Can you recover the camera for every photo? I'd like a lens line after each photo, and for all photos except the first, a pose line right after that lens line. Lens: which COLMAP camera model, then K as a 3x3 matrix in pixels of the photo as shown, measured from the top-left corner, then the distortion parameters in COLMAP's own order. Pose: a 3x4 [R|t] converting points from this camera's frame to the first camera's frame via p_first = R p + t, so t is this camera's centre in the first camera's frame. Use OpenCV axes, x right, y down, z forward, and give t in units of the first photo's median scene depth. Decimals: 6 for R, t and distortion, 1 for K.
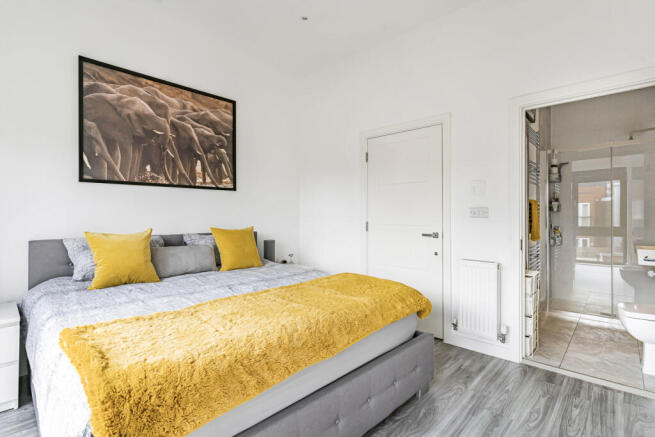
lens RADIAL K [[314.5, 0, 326.8], [0, 314.5, 215.0], [0, 0, 1]] dist [-0.001280, 0.000054]
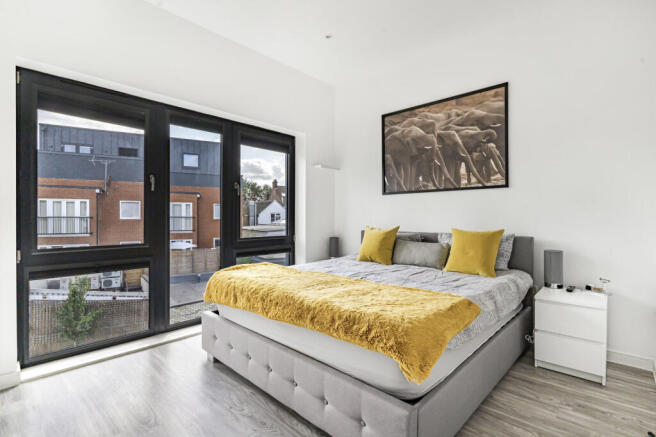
lens RADIAL K [[315.0, 0, 327.4], [0, 315.0, 218.7], [0, 0, 1]] dist [-0.001280, 0.000054]
pose [[0.011875, 0.008528, -0.999893, 0.638717], [0.004041, 0.999955, 0.008576, -0.000793], [0.999921, -0.004142, 0.011840, 0.567479]]
